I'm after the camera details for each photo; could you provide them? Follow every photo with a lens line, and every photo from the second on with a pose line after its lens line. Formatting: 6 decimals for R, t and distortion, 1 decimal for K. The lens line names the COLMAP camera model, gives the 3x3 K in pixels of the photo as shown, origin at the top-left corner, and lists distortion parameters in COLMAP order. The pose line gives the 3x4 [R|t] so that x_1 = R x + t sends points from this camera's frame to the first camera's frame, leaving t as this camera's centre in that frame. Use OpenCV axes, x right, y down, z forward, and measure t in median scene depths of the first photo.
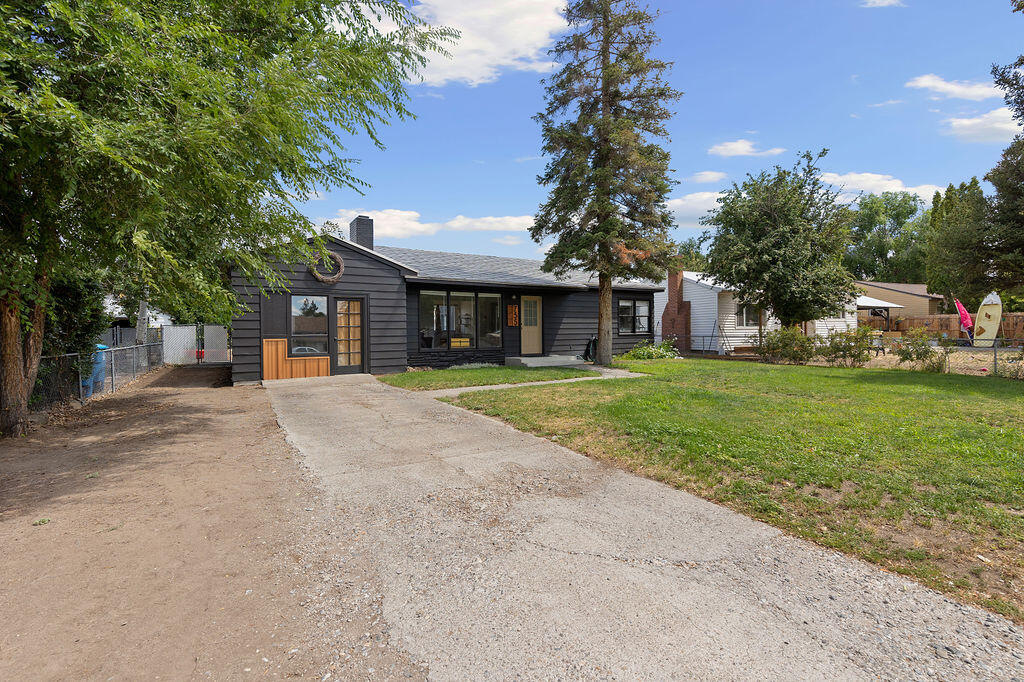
lens RADIAL K [[448.6, 0, 522.9], [0, 448.6, 331.3], [0, 0, 1]] dist [0.002251, -0.000547]
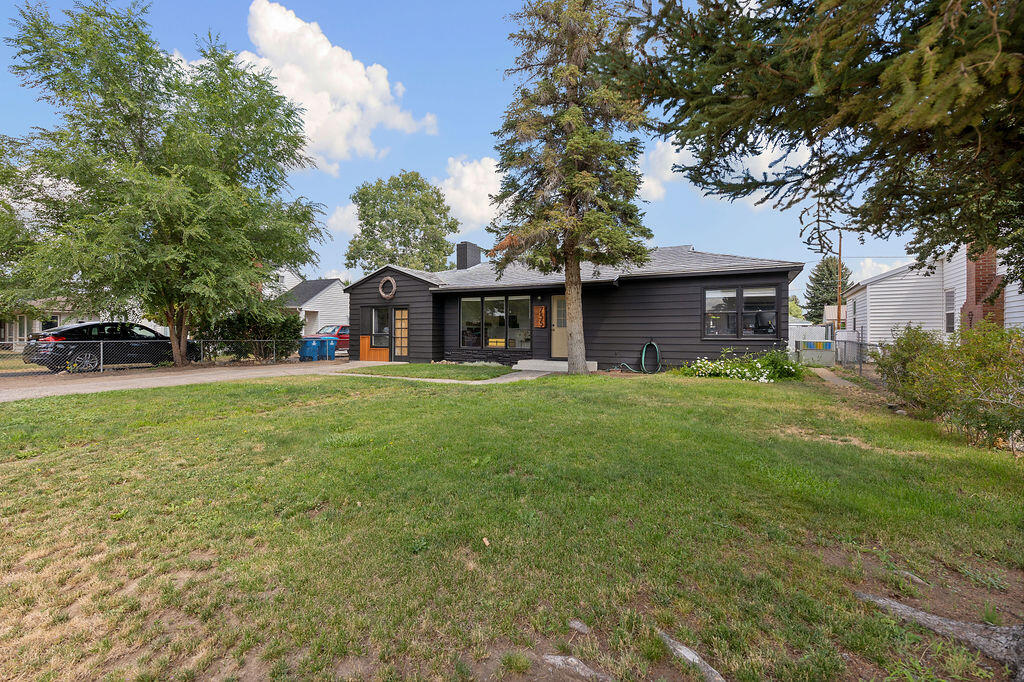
lens RADIAL K [[448.6, 0, 517.1], [0, 448.6, 334.2], [0, 0, 1]] dist [0.002251, -0.000547]
pose [[0.510799, 0.014068, -0.859585, 0.768368], [-0.007040, 0.999901, 0.012181, -0.008437], [0.859671, -0.000170, 0.510847, 0.445661]]
